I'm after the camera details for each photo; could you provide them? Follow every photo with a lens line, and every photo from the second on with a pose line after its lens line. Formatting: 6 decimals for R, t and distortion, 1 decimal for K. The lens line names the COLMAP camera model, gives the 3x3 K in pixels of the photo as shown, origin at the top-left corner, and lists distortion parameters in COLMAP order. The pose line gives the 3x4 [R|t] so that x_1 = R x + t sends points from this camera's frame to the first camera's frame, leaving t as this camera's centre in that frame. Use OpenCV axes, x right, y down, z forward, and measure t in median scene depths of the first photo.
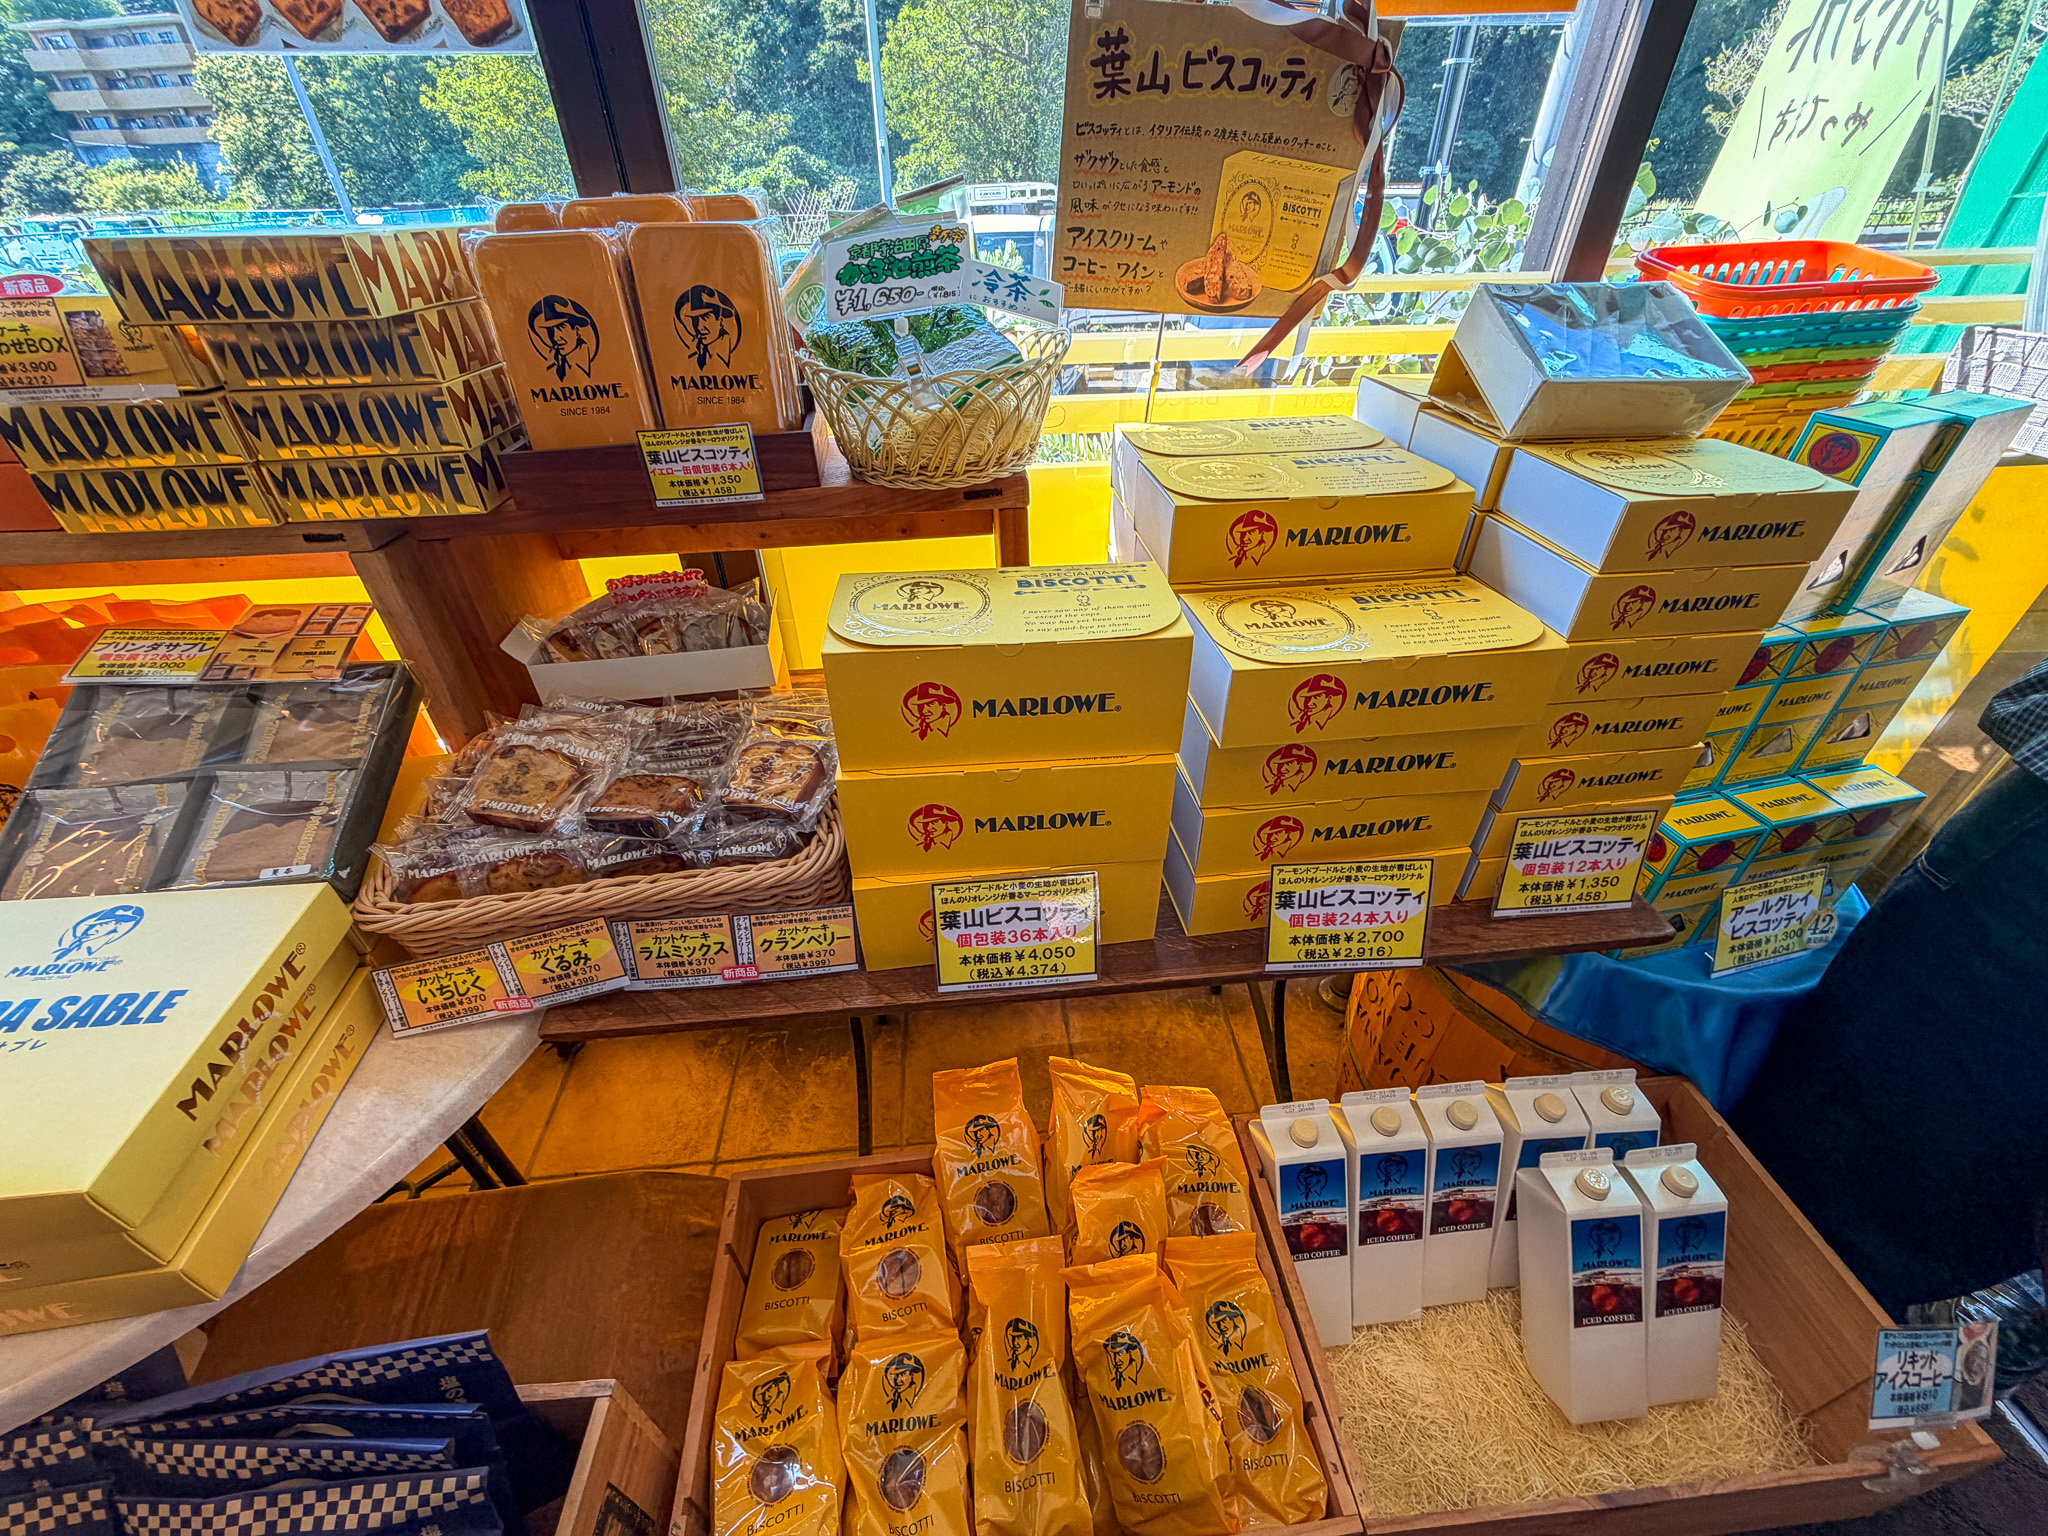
lens RADIAL K [[805.6, 0, 1016.3], [0, 805.6, 770.8], [0, 0, 1]] dist [-0.001649, 0.000048]
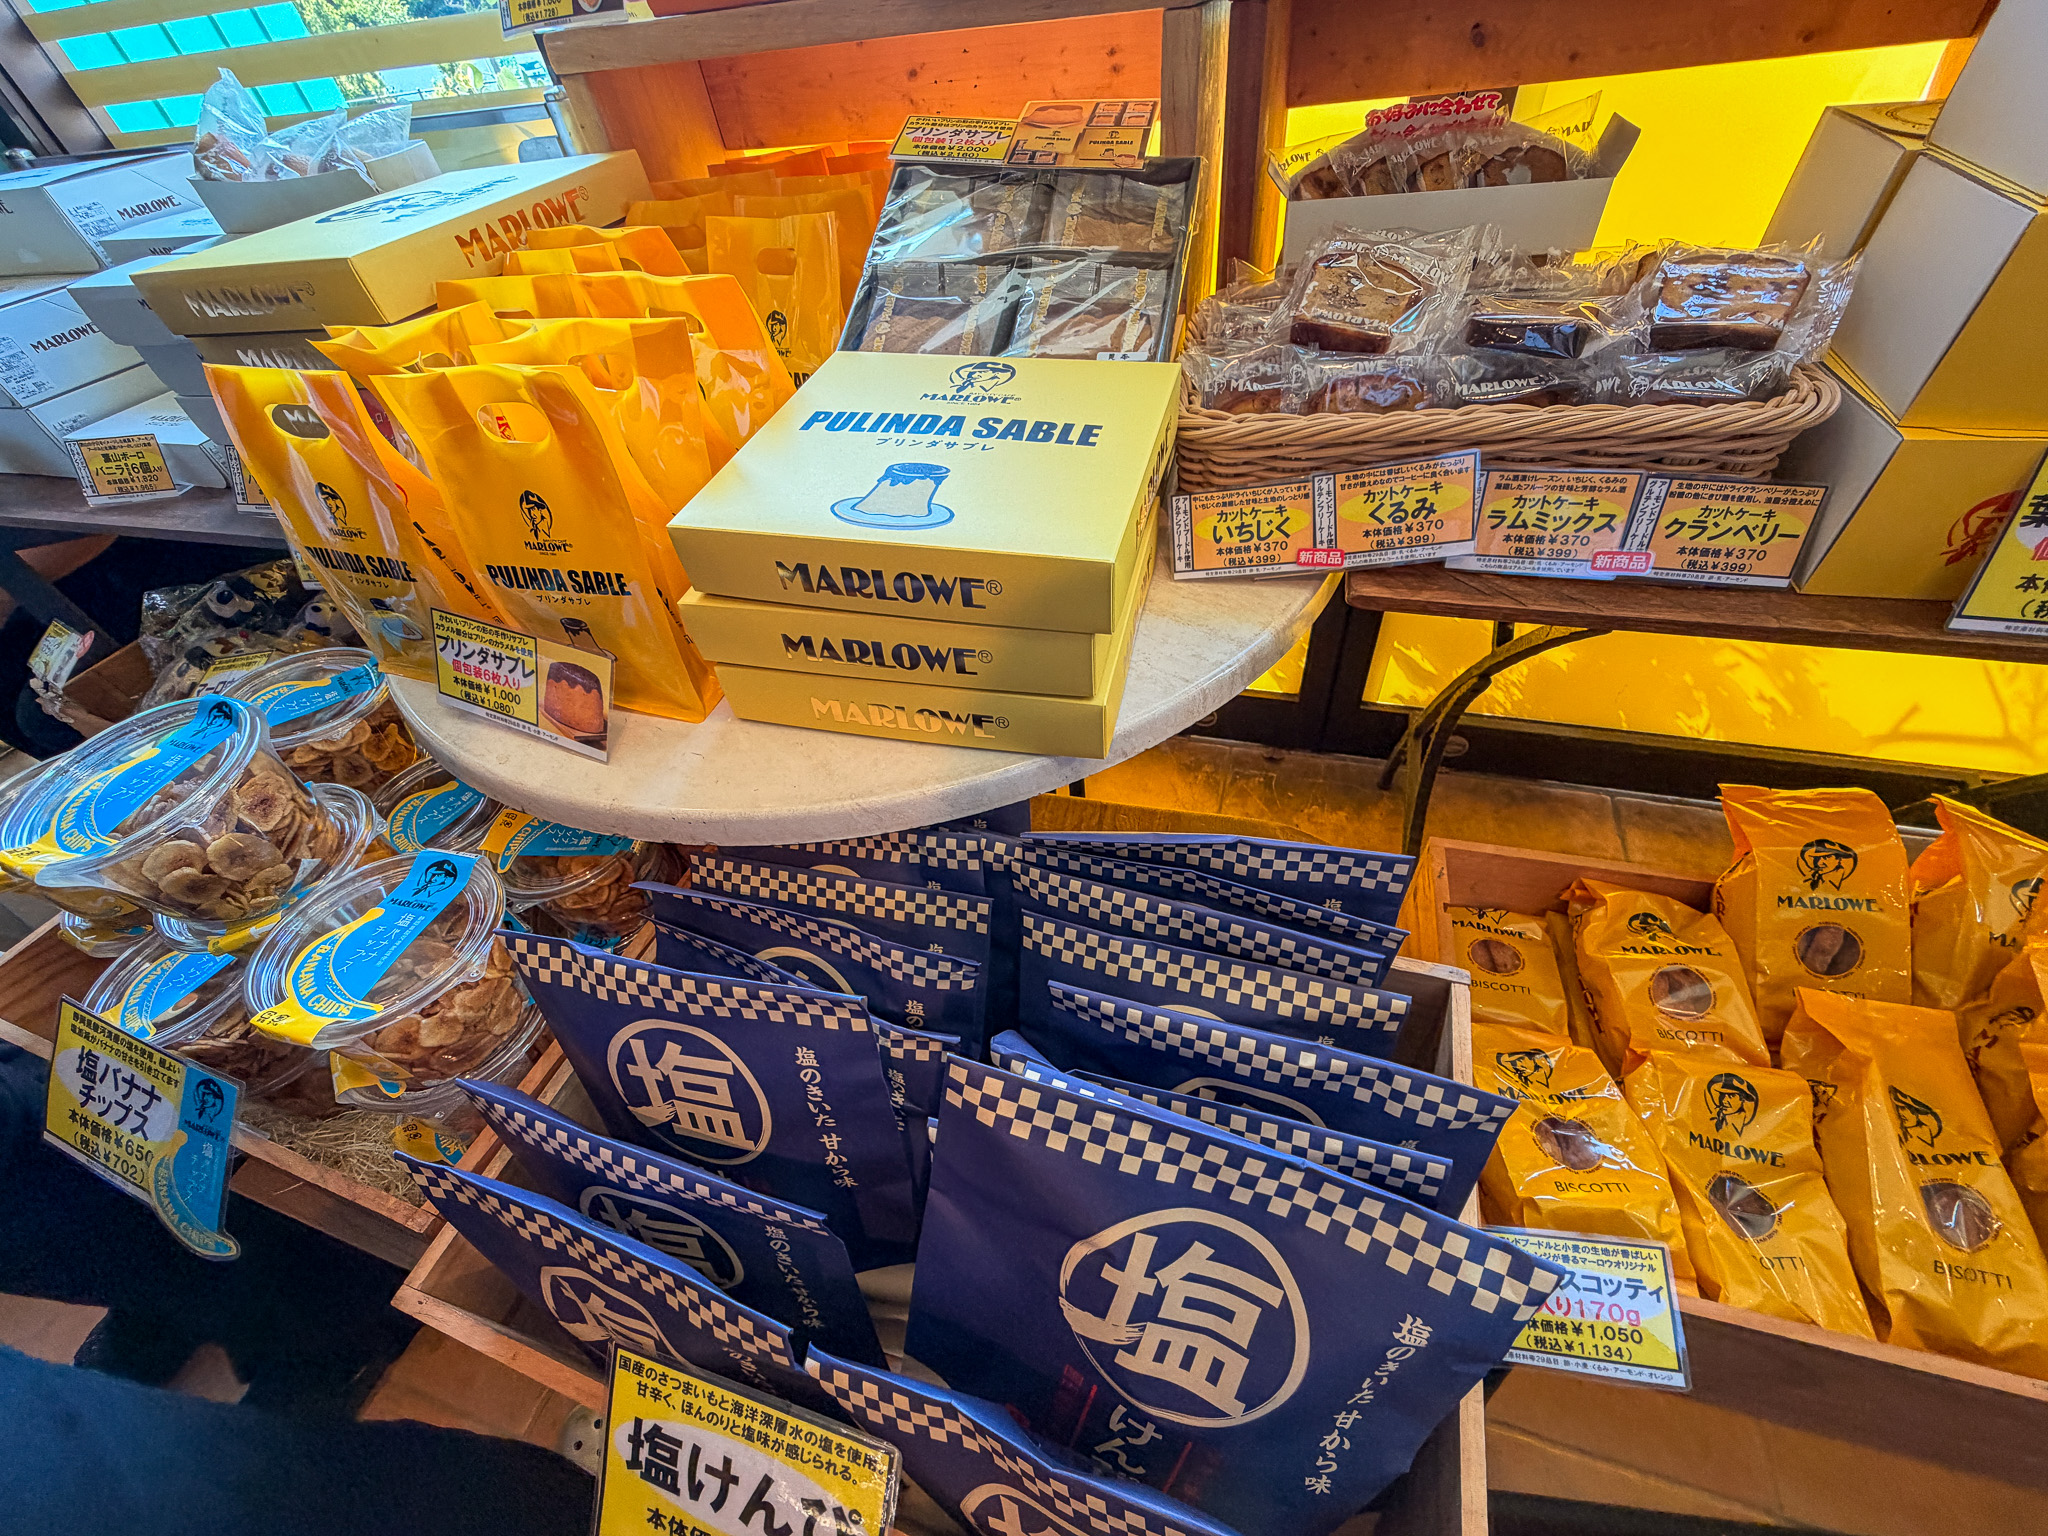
lens RADIAL K [[805.6, 0, 1015.7], [0, 805.6, 767.9], [0, 0, 1]] dist [-0.001649, 0.000048]
pose [[0.923638, 0.210957, -0.319984, -0.603621], [-0.147246, 0.966131, 0.211918, 0.372396], [0.353852, -0.148619, 0.923418, 0.066598]]
